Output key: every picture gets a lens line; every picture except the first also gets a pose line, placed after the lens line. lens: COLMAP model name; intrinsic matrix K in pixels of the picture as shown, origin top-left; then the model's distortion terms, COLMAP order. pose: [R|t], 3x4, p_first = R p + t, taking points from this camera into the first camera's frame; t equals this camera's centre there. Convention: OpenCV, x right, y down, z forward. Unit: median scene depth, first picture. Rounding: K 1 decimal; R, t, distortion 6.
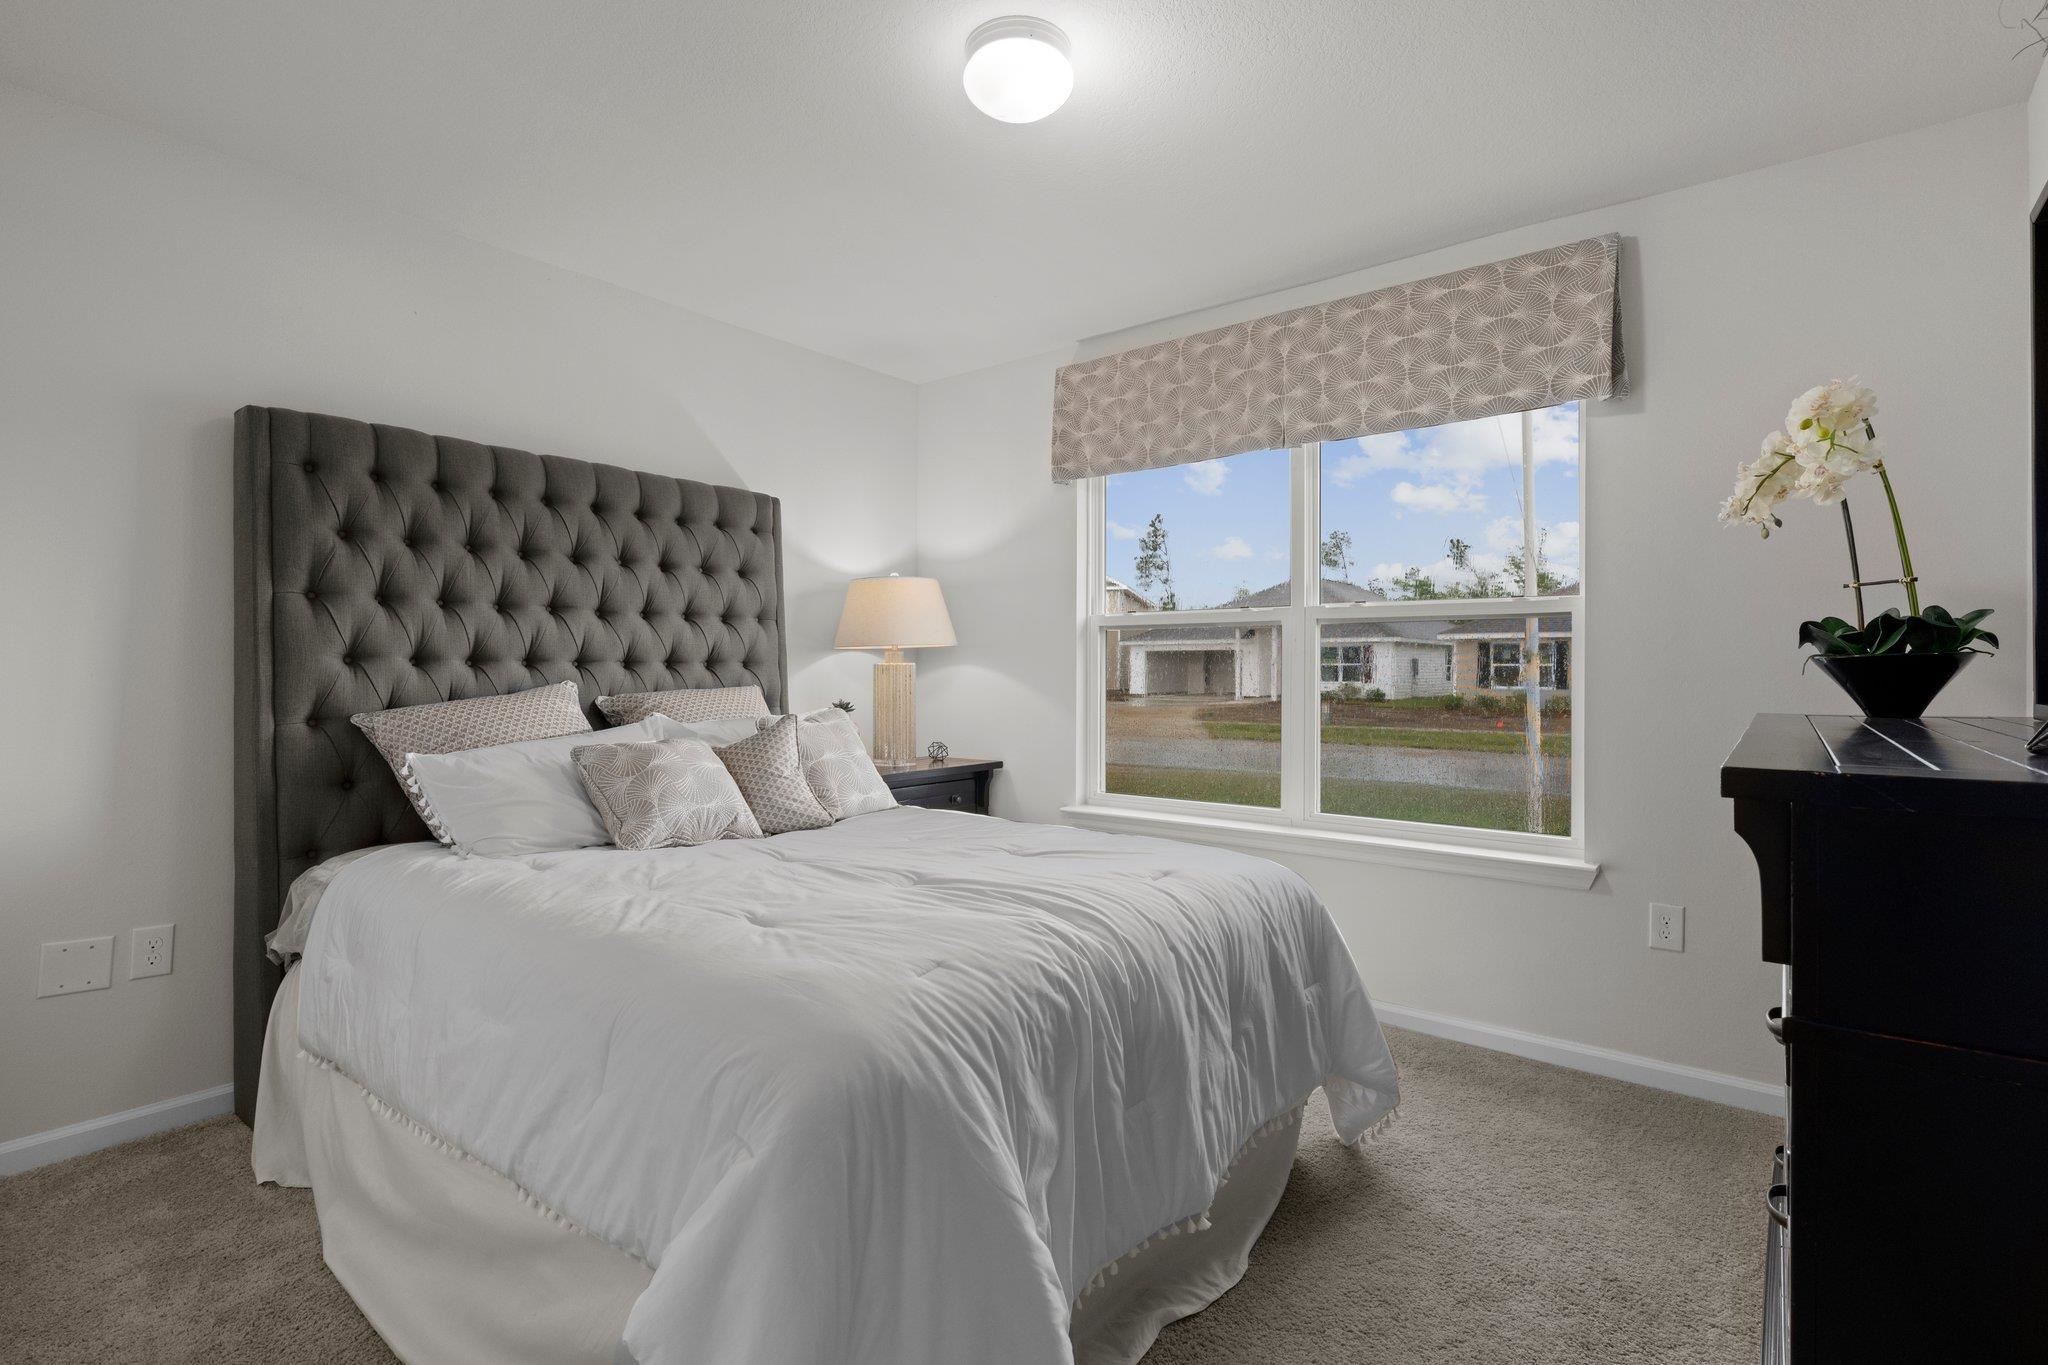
lens RADIAL K [[948.4, 0, 1035.4], [0, 948.4, 673.3], [0, 0, 1]] dist [0.005159, 0.000446]
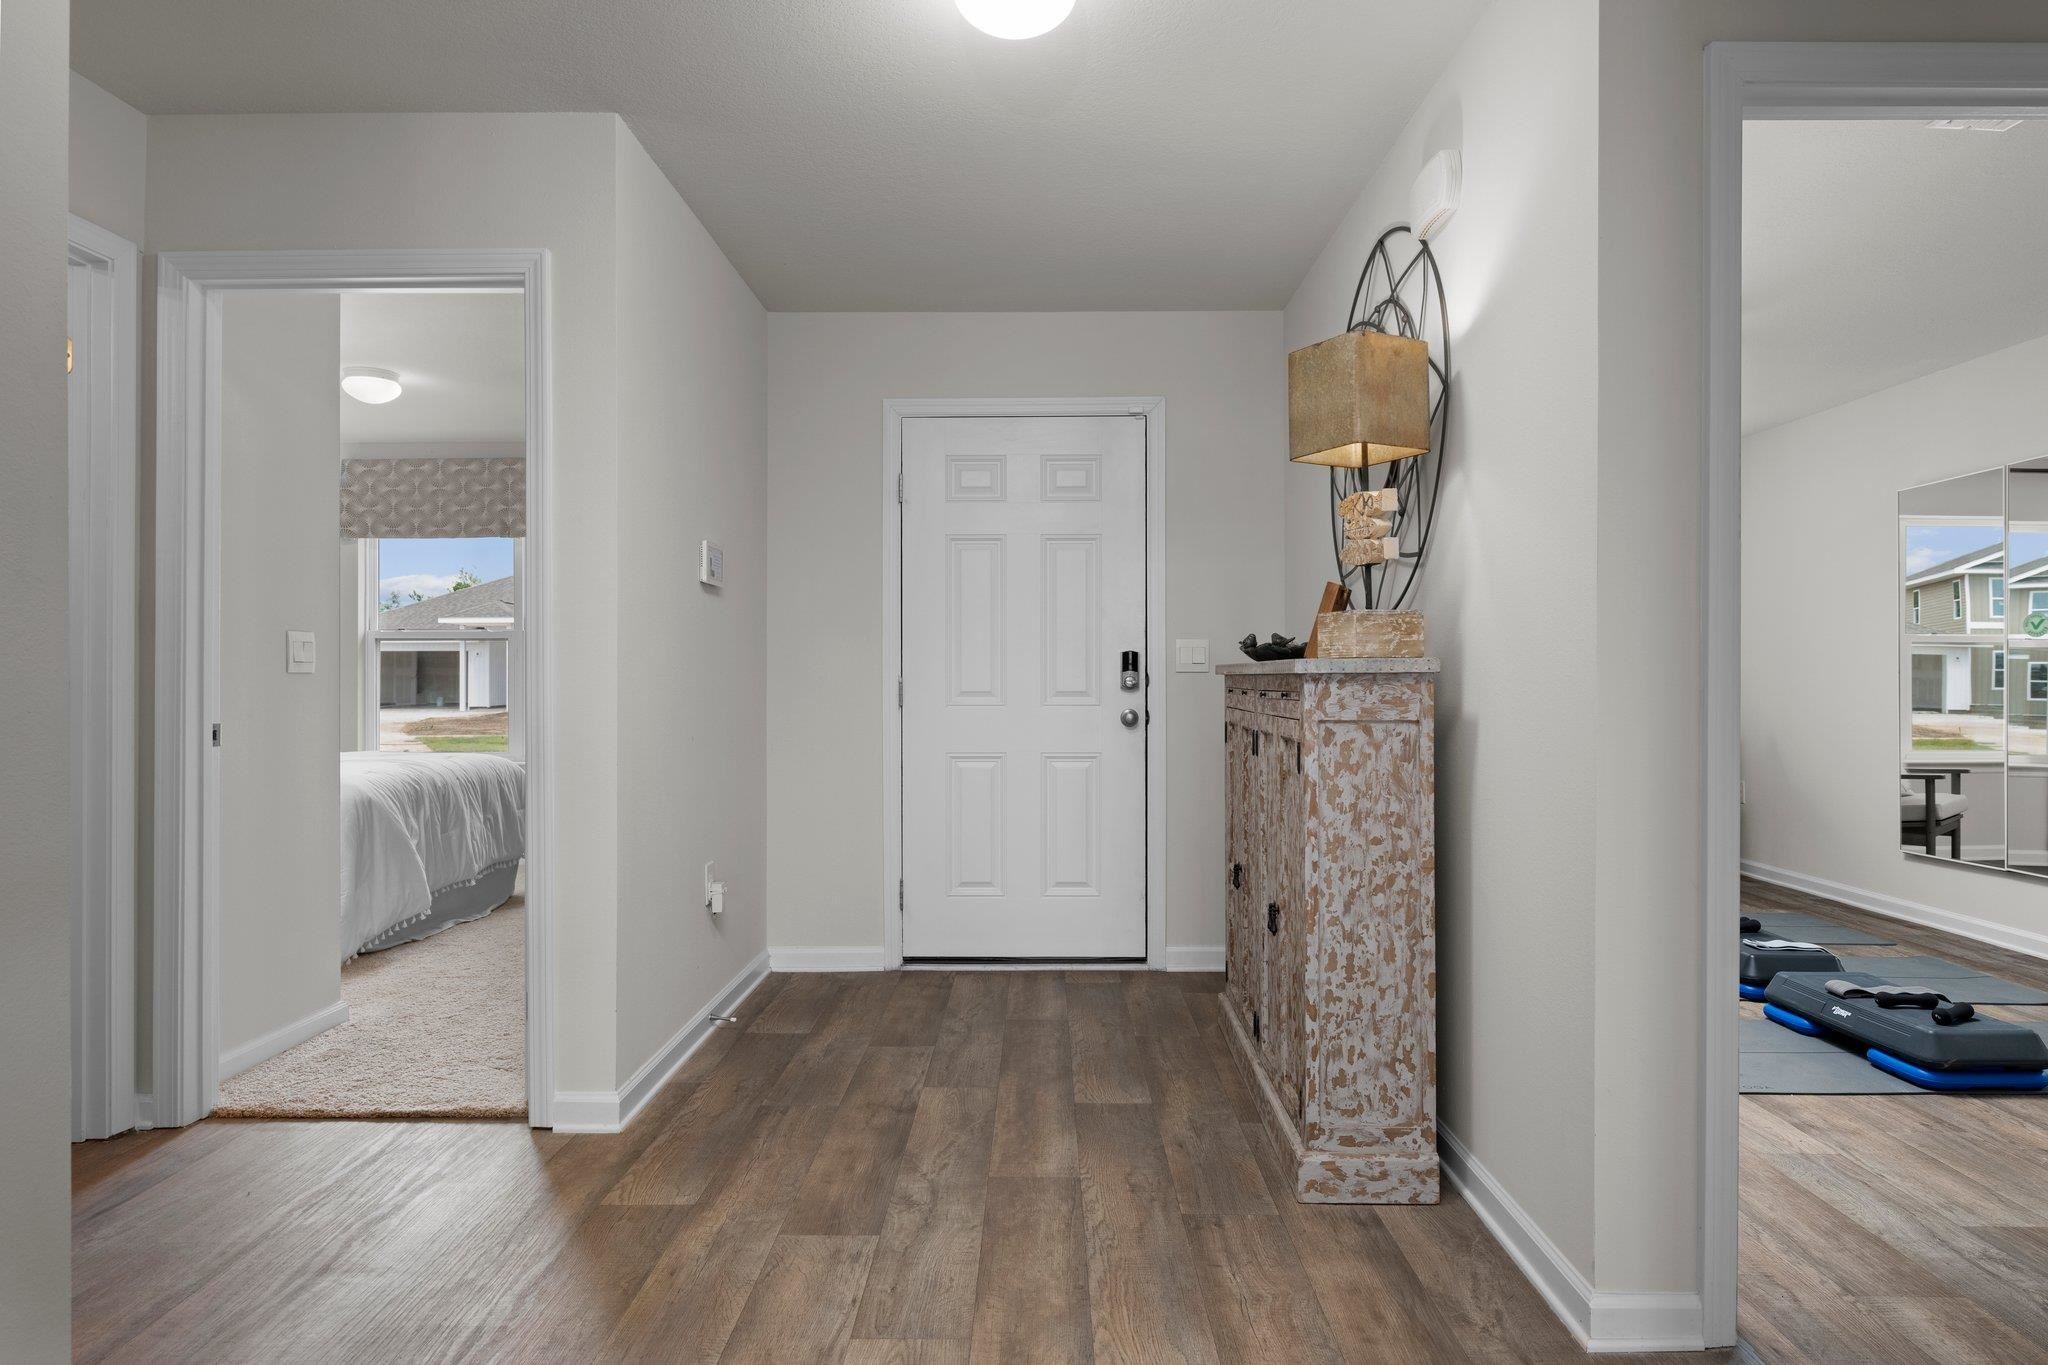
lens RADIAL K [[1201.8, 0, 1032.5], [0, 1201.8, 674.8], [0, 0, 1]] dist [0.026082, 0.000888]
pose [[0.792778, 0.000361, 0.609510, -0.283191], [0.003458, 0.999981, -0.005090, 0.020880], [-0.609500, 0.006143, 0.792762, -1.159812]]
